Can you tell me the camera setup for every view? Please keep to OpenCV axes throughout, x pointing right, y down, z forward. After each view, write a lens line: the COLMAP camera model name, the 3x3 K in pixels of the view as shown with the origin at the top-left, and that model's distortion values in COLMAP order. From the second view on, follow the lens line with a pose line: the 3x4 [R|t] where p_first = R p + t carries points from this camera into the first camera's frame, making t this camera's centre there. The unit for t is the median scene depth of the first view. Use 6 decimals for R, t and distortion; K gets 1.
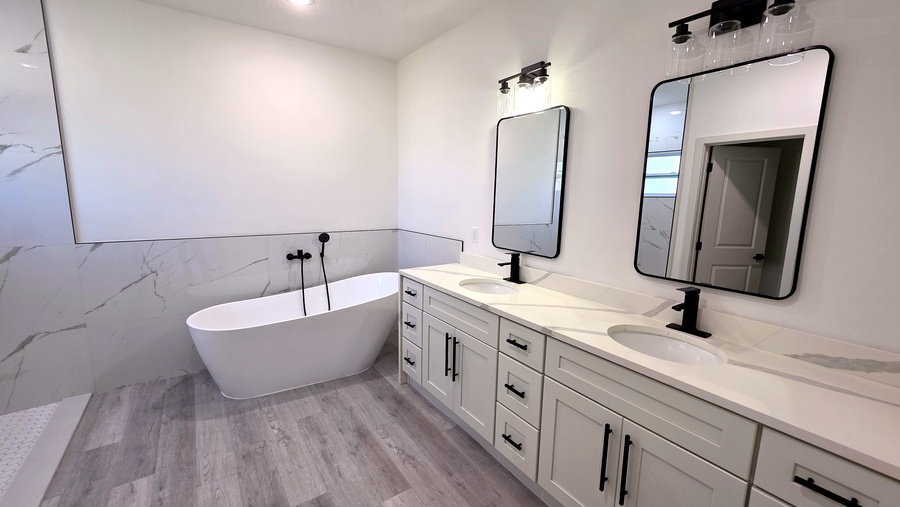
lens RADIAL K [[361.0, 0, 447.9], [0, 361.0, 252.2], [0, 0, 1]] dist [-0.000162, -0.000321]
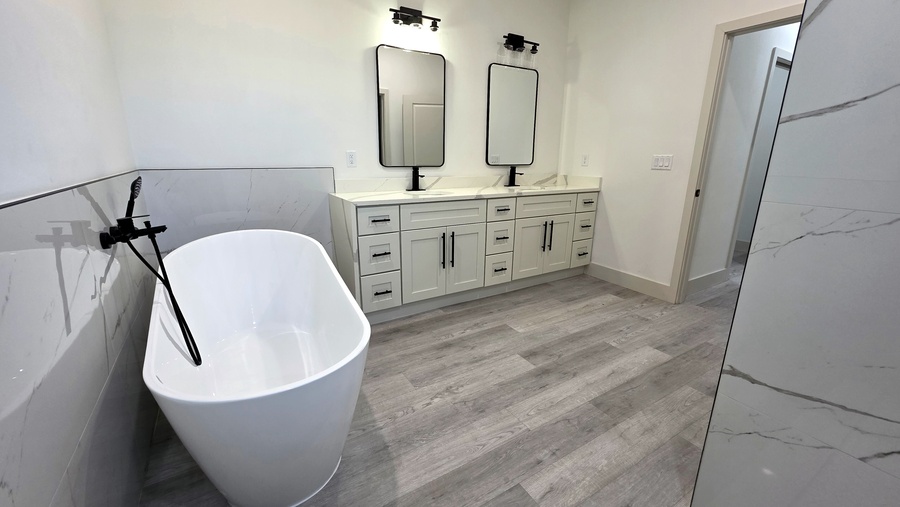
lens RADIAL K [[361.0, 0, 447.9], [0, 361.0, 252.2], [0, 0, 1]] dist [-0.000162, -0.000321]
pose [[0.069941, -0.280252, 0.957375, -1.215914], [0.145913, 0.952277, 0.268100, -0.040987], [-0.986822, 0.120942, 0.107496, 0.881307]]
